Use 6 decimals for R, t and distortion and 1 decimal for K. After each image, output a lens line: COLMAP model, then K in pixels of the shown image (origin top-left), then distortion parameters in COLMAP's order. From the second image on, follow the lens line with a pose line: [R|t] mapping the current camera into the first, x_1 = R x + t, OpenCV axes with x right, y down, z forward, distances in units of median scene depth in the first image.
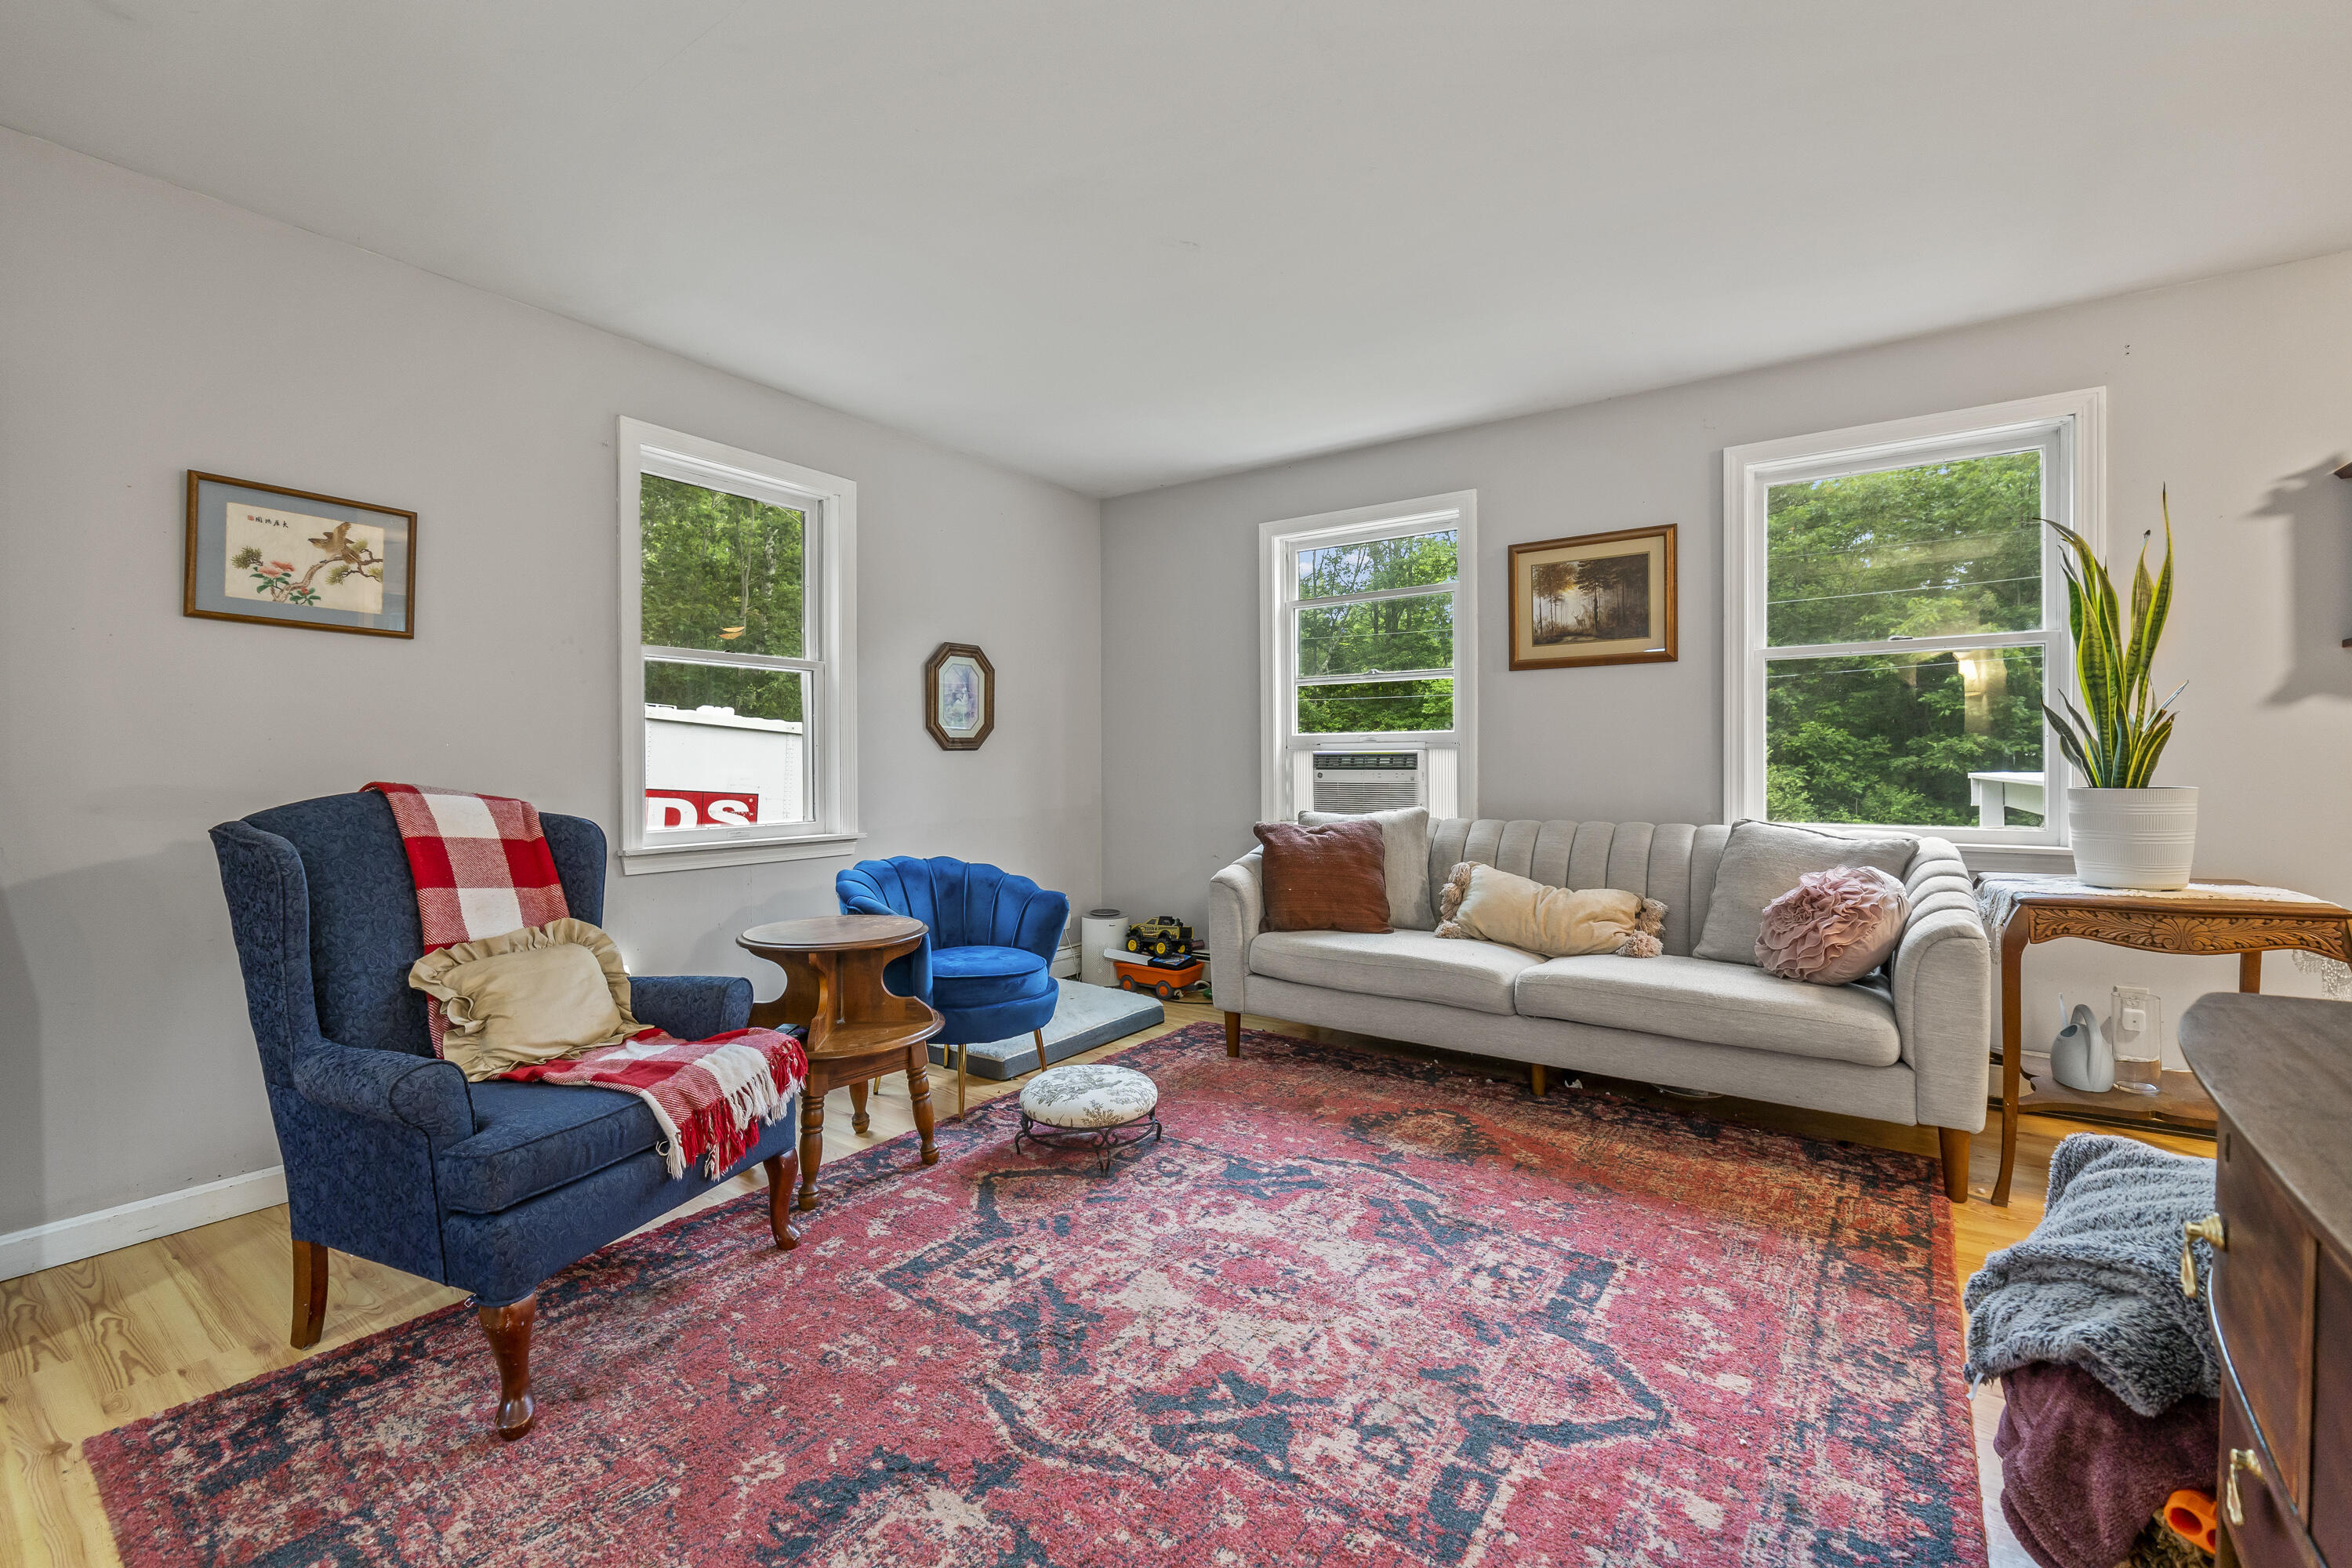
lens RADIAL K [[1017.6, 0, 1169.4], [0, 1017.6, 767.5], [0, 0, 1]] dist [-0.005104, 0.000047]
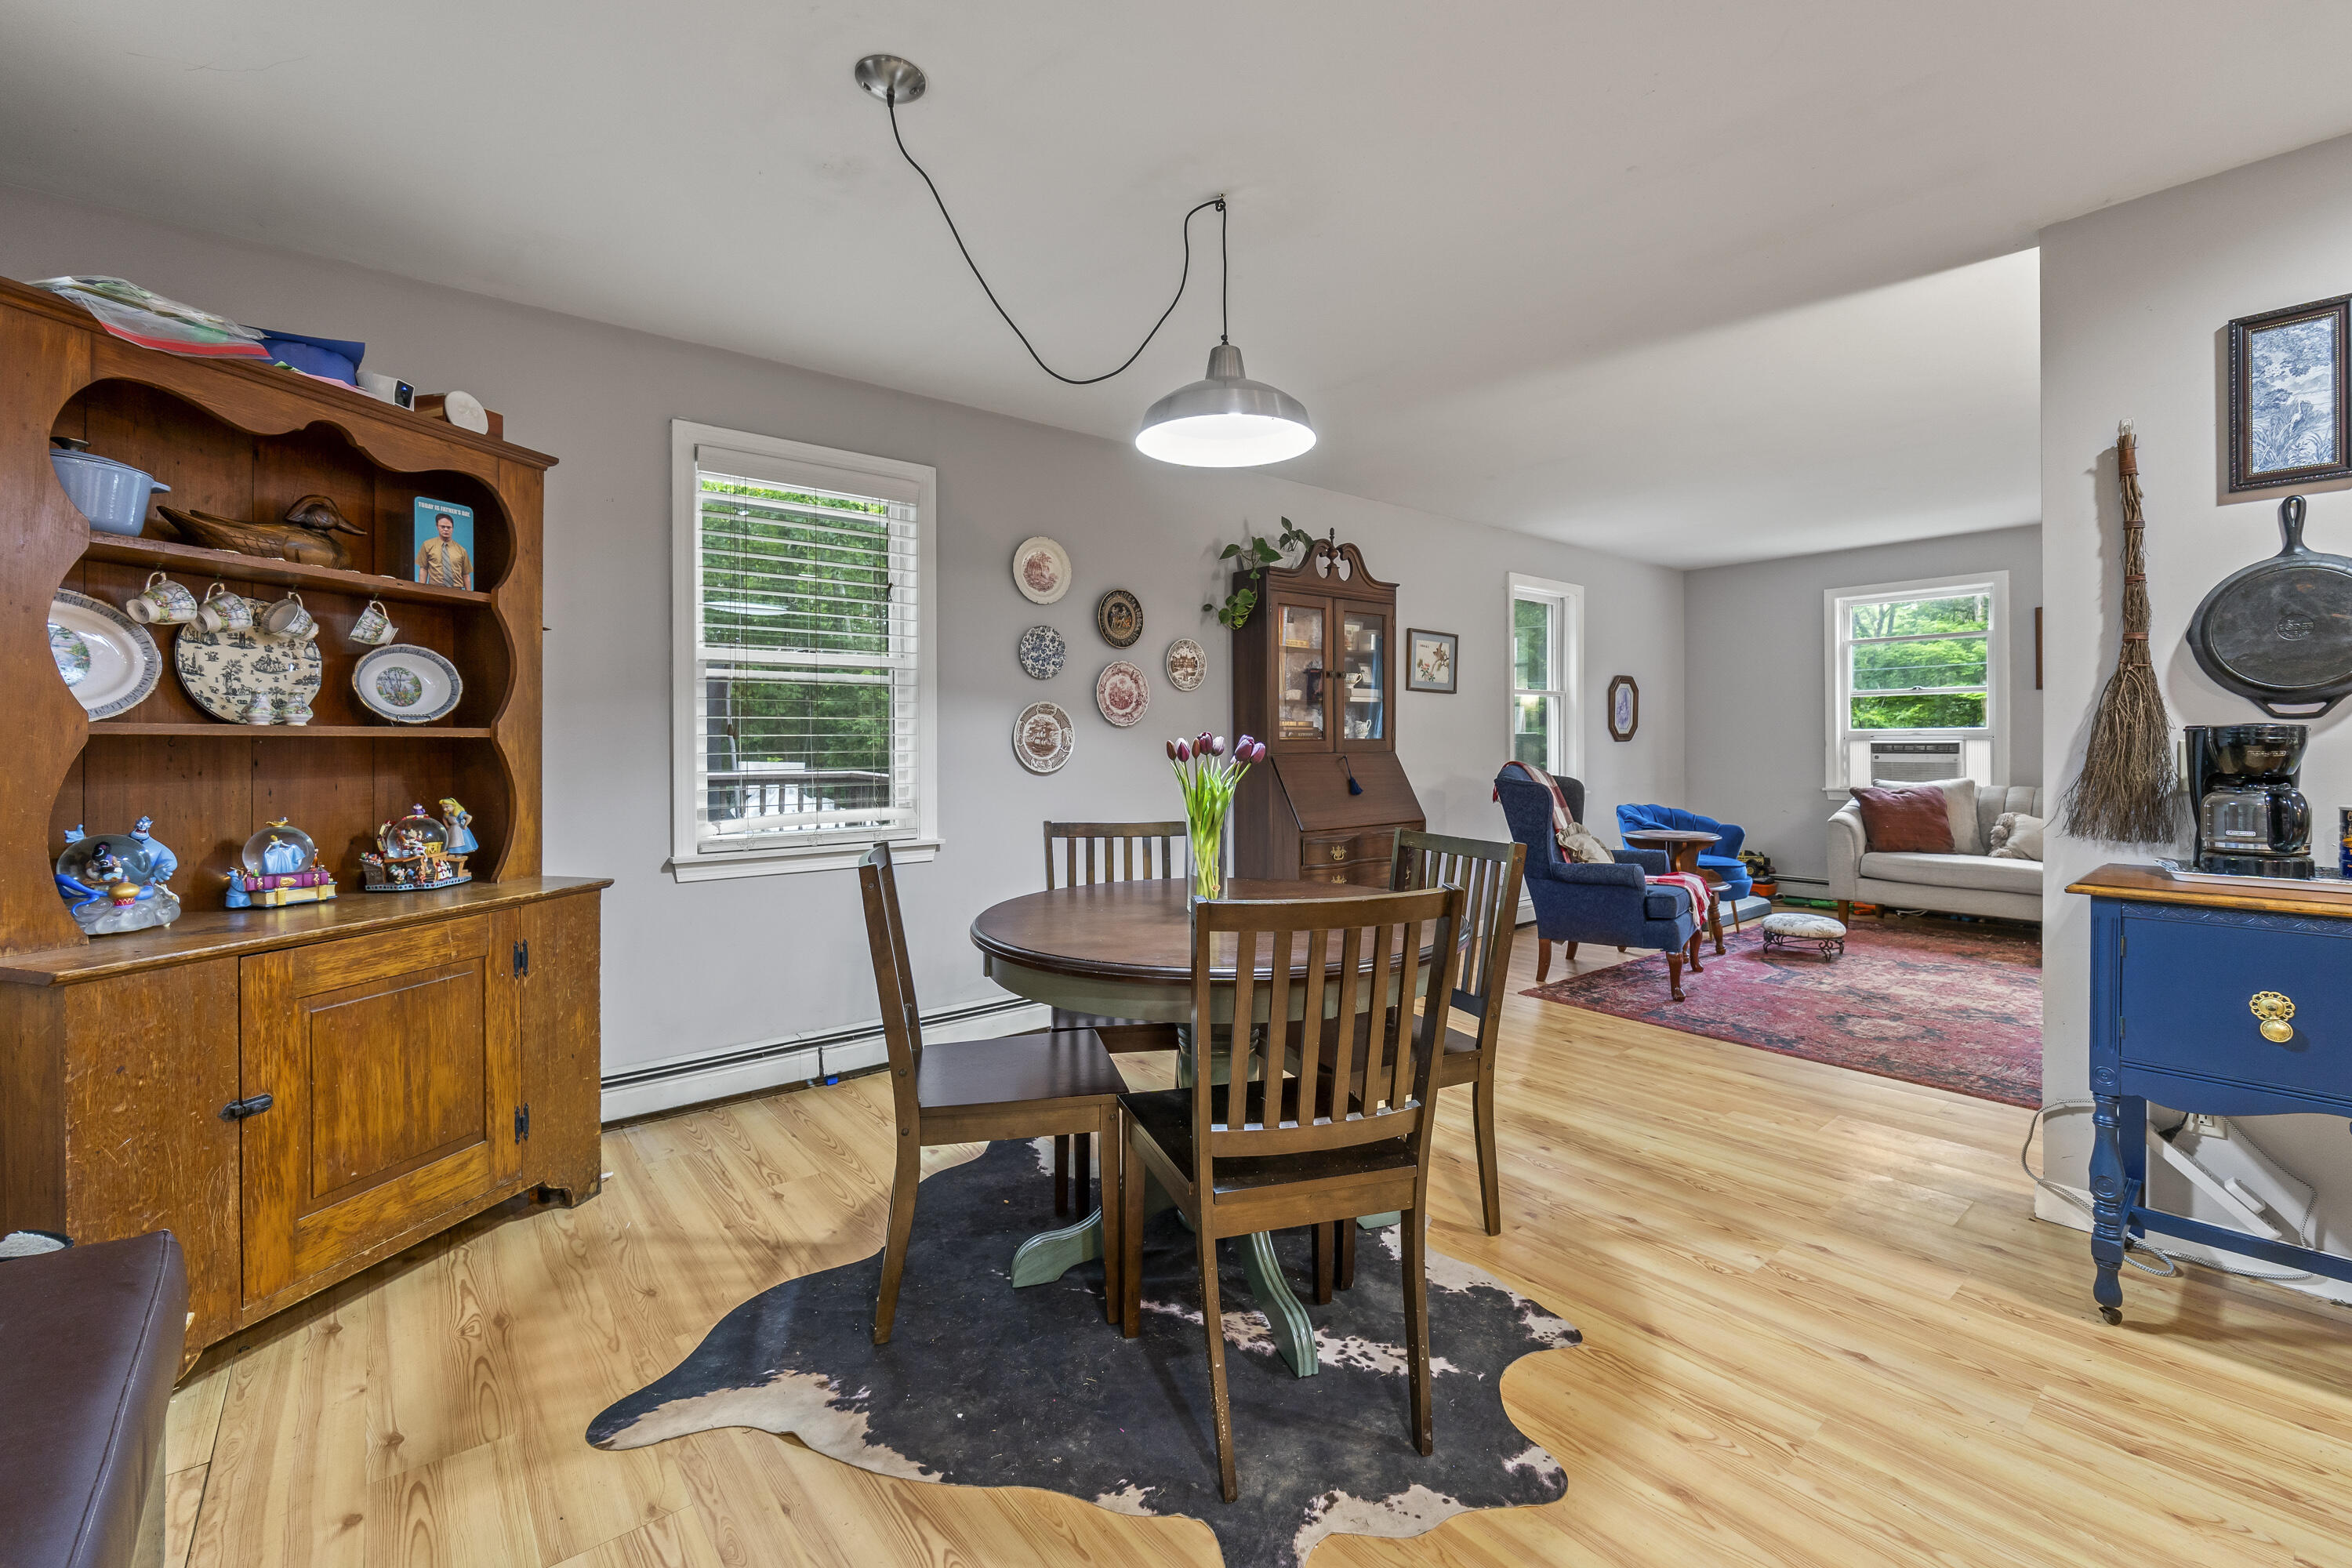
lens RADIAL K [[1017.6, 0, 1160.5], [0, 1017.6, 742.5], [0, 0, 1]] dist [-0.005104, 0.000047]
pose [[0.960689, -0.002833, -0.277611, -0.524722], [0.001701, 0.999989, -0.004318, -0.011031], [0.277620, 0.003677, 0.960684, -0.858598]]
